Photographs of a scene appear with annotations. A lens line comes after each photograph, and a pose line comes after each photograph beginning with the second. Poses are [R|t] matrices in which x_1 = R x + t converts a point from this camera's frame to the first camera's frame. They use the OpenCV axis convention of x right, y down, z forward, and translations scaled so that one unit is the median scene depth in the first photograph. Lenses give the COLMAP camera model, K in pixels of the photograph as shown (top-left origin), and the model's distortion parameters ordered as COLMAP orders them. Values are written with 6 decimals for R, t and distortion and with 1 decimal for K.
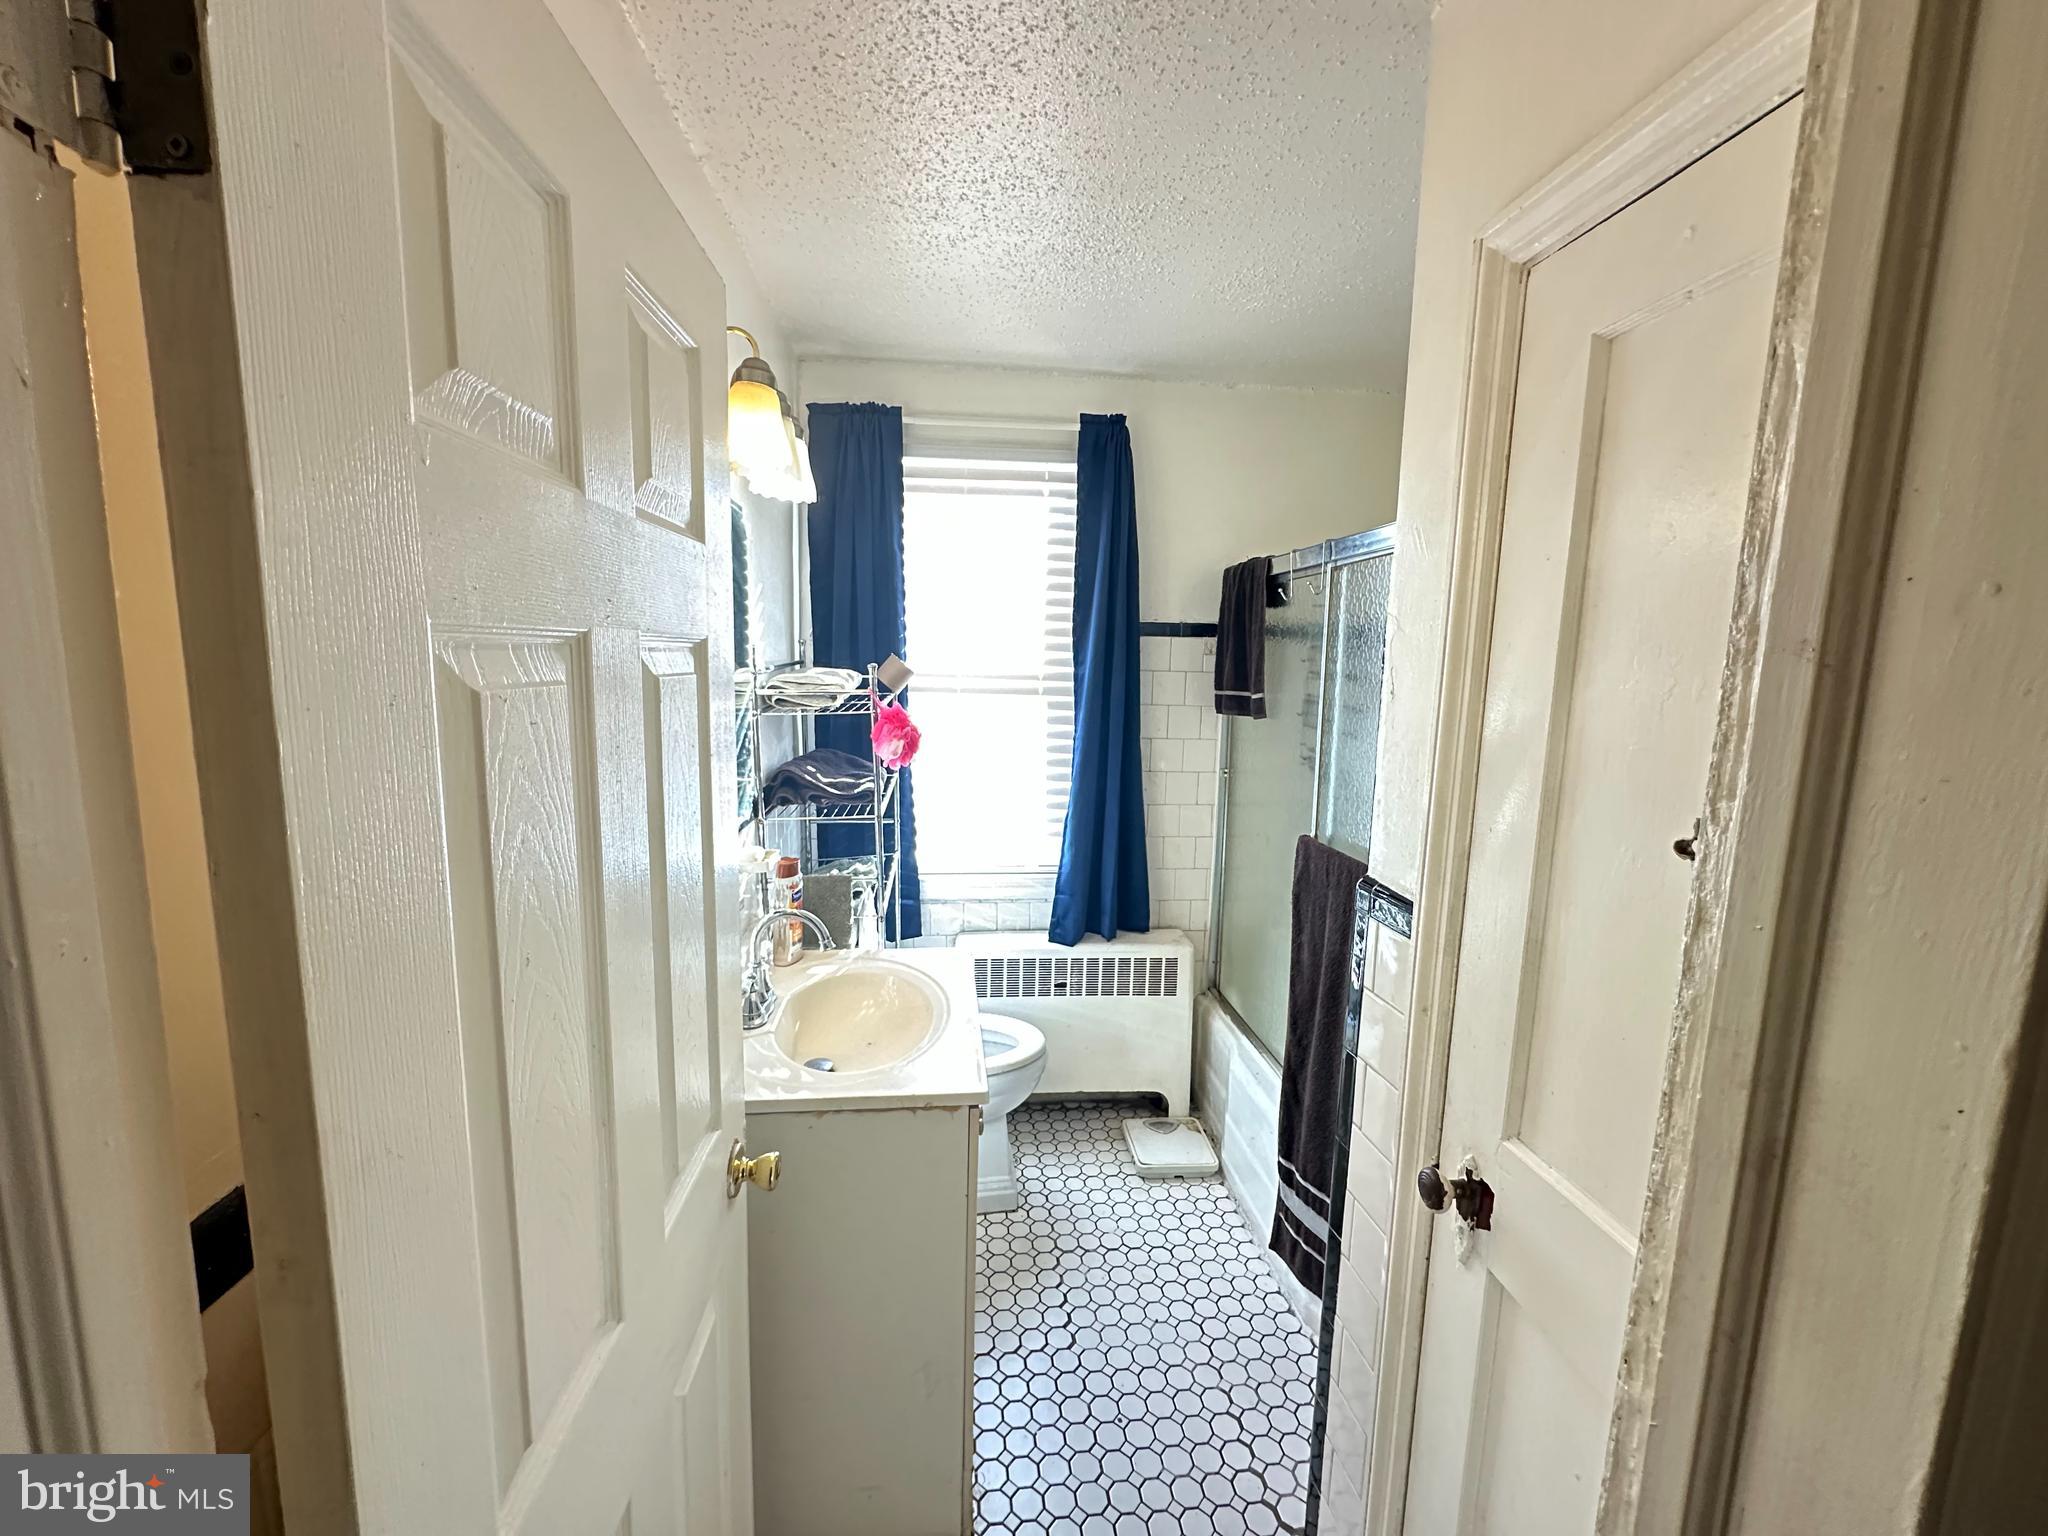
lens RADIAL K [[817.7, 0, 1023.7], [0, 817.7, 766.4], [0, 0, 1]] dist [-0.002731, -0.000413]
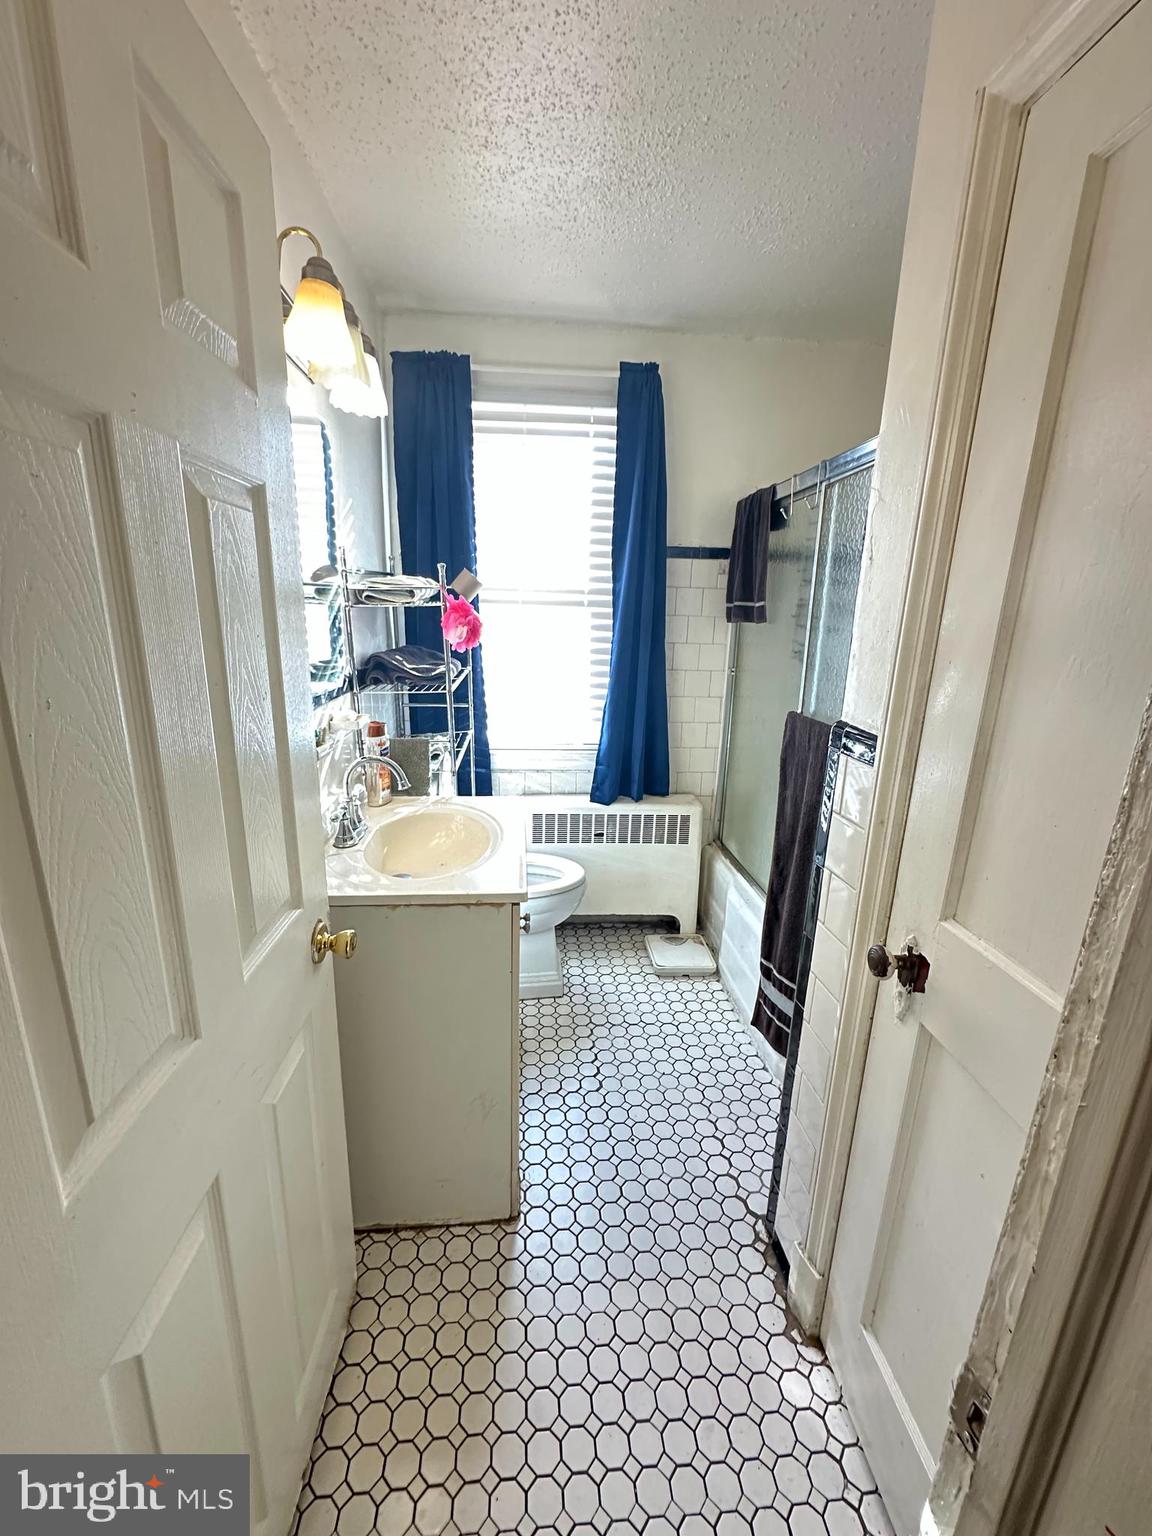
lens RADIAL K [[613.3, 0, 574.7], [0, 613.3, 767.3], [0, 0, 1]] dist [-0.002731, -0.000413]
pose [[0.999827, 0.008515, -0.016561, 0.032706], [-0.006536, 0.993223, 0.116037, 0.072426], [0.017437, -0.115908, 0.993107, 0.064816]]
